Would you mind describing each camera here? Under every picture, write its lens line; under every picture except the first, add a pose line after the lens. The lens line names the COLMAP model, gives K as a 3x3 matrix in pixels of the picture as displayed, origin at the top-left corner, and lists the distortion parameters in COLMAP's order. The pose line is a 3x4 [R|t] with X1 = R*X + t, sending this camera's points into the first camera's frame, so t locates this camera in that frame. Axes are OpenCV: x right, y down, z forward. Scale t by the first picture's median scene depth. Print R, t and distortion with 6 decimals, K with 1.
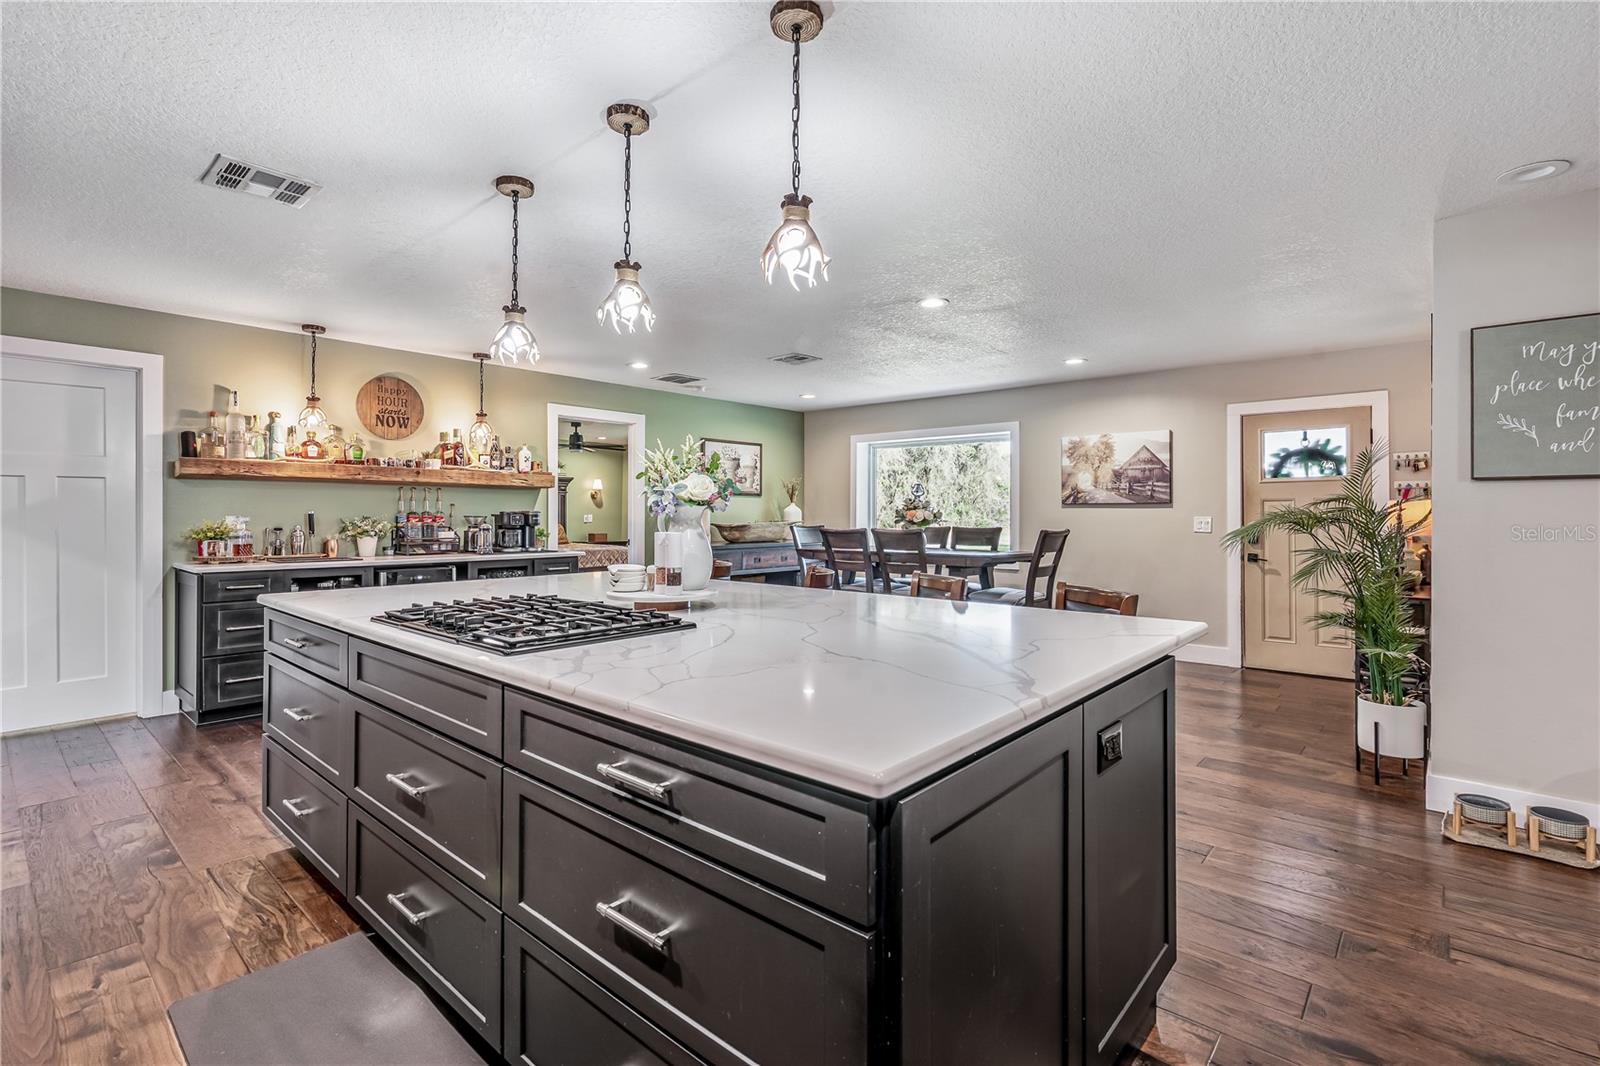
lens RADIAL K [[739.4, 0, 797.1], [0, 739.4, 526.3], [0, 0, 1]] dist [-0.000280, 0.000254]
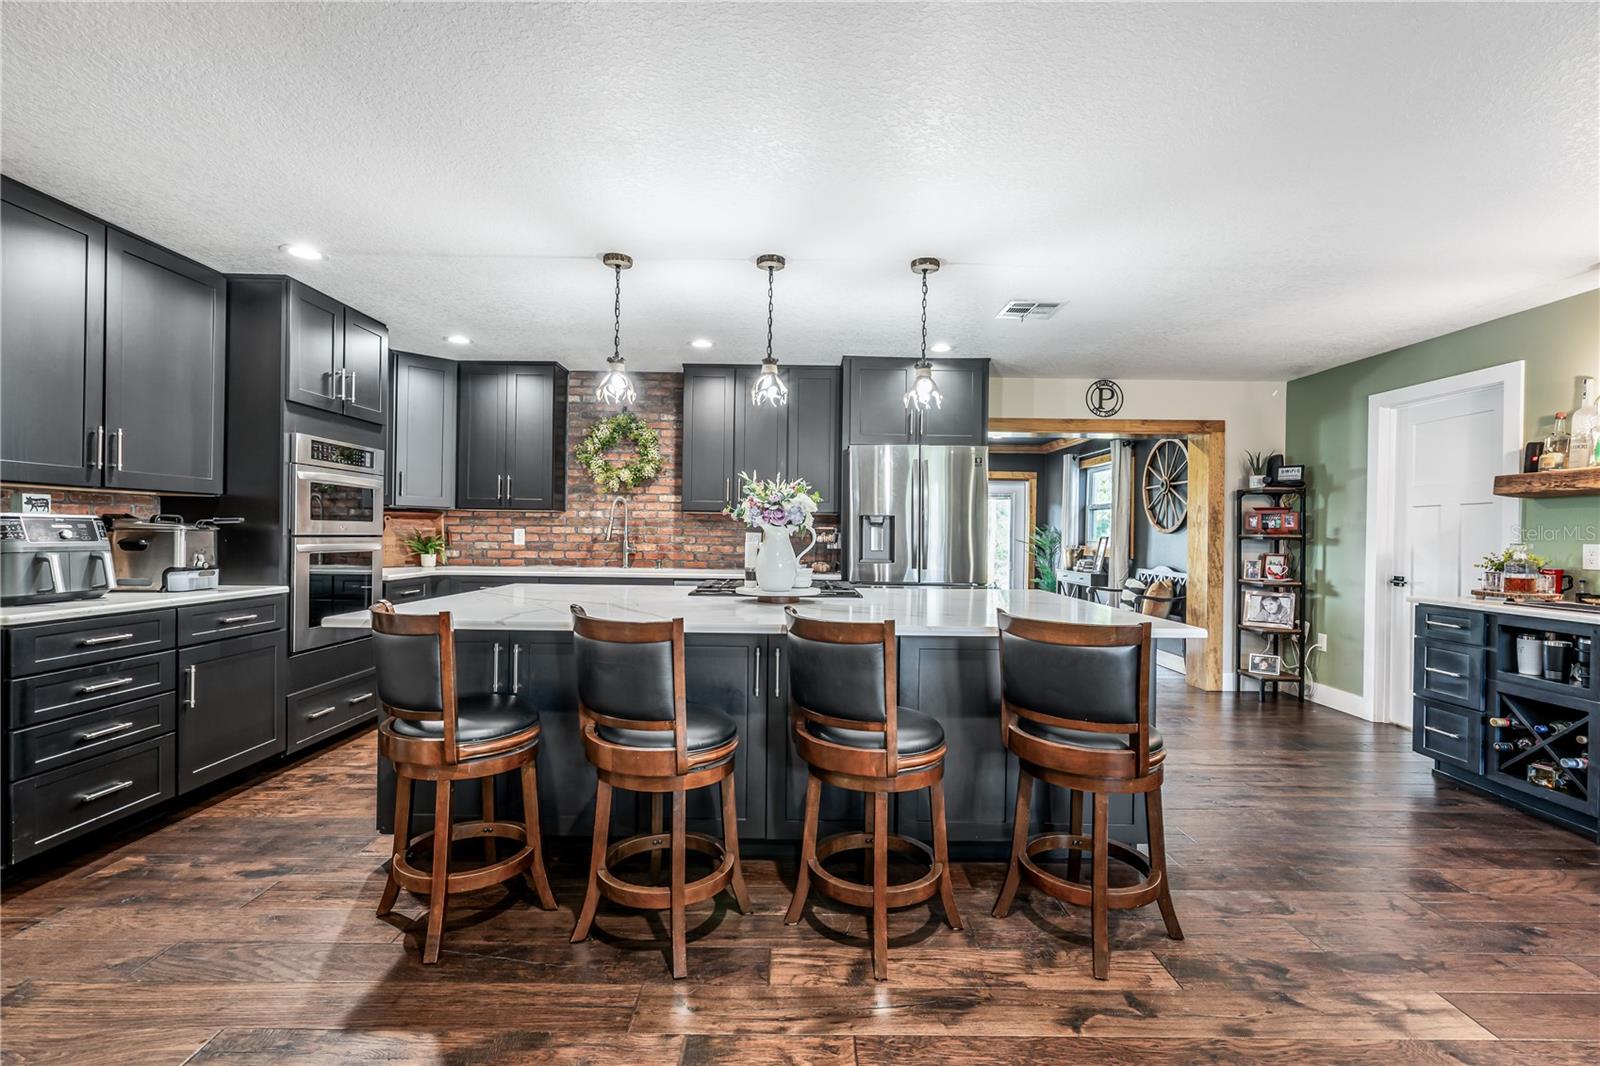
lens RADIAL K [[722.2, 0, 800.0], [0, 722.2, 533.0], [0, 0, 1]] dist [-0.000513, 0.000223]
pose [[-0.741709, -0.009576, -0.670654, 0.254644], [-0.024656, 0.999612, 0.012996, -0.011549], [0.670269, 0.026175, -0.741657, 0.775740]]
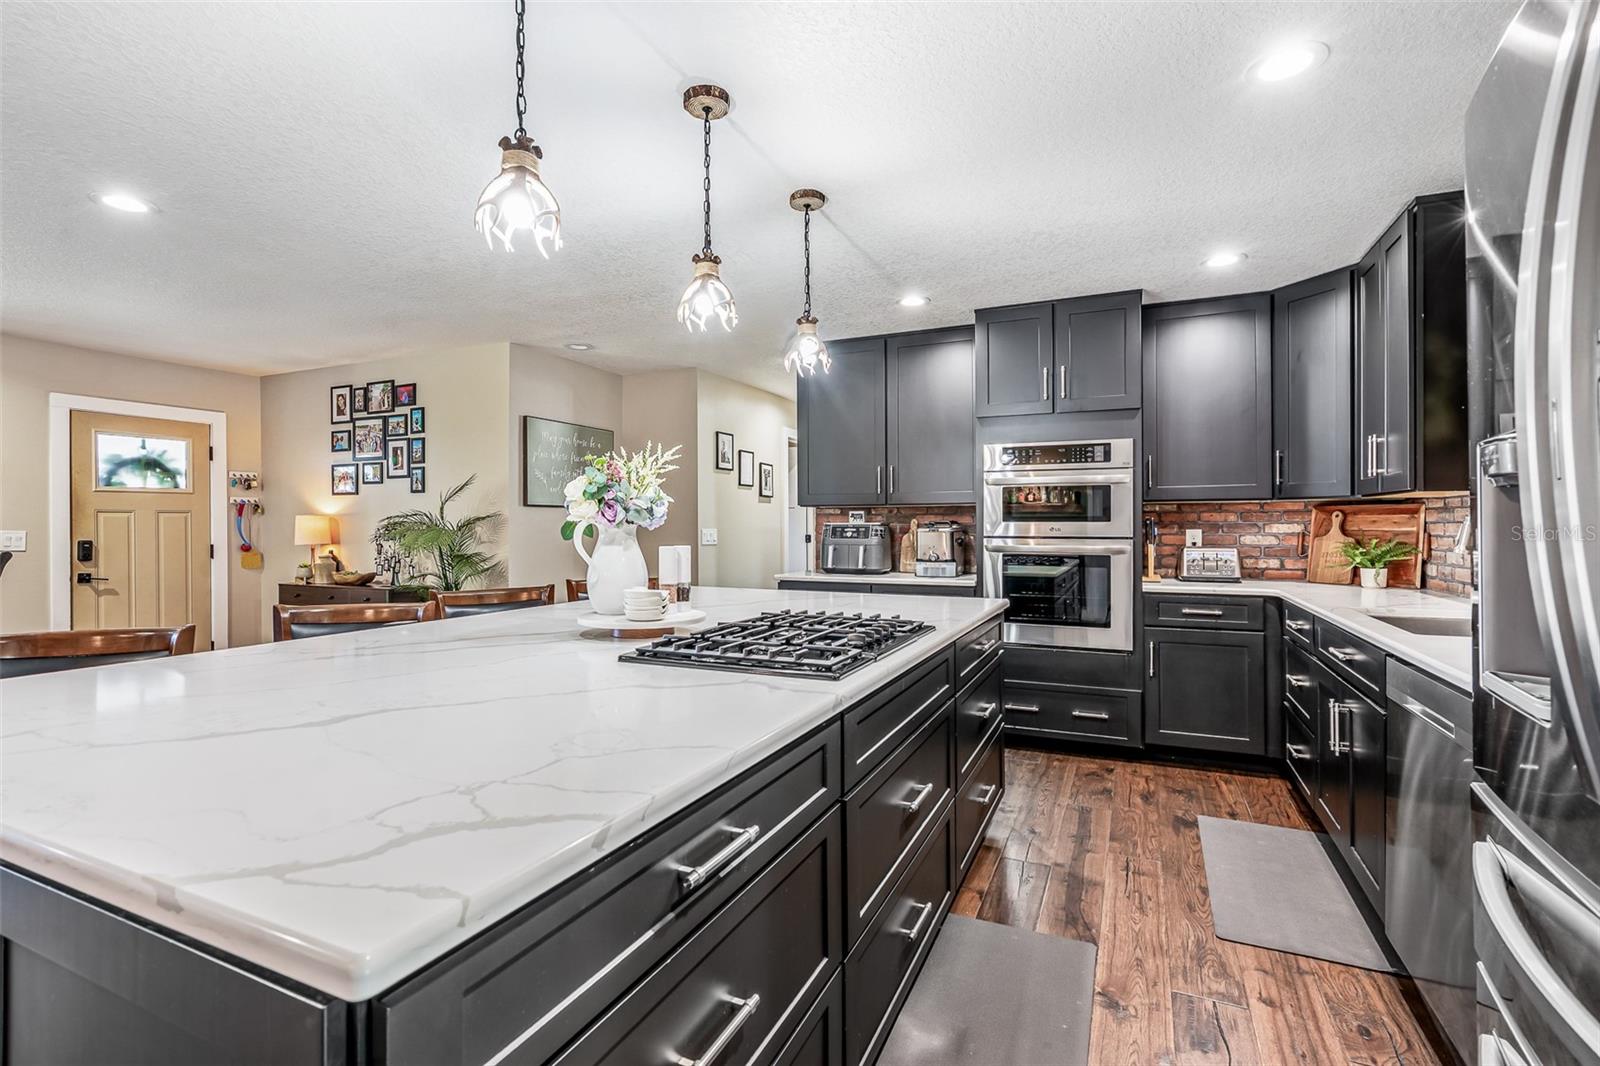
lens RADIAL K [[734.5, 0, 805.9], [0, 734.5, 522.2], [0, 0, 1]] dist [-0.001573, 0.000312]
pose [[-0.295971, 0.004427, 0.955187, -0.410918], [0.017151, 0.999853, 0.000681, -0.007928], [-0.955043, 0.016584, -0.296003, 0.426723]]
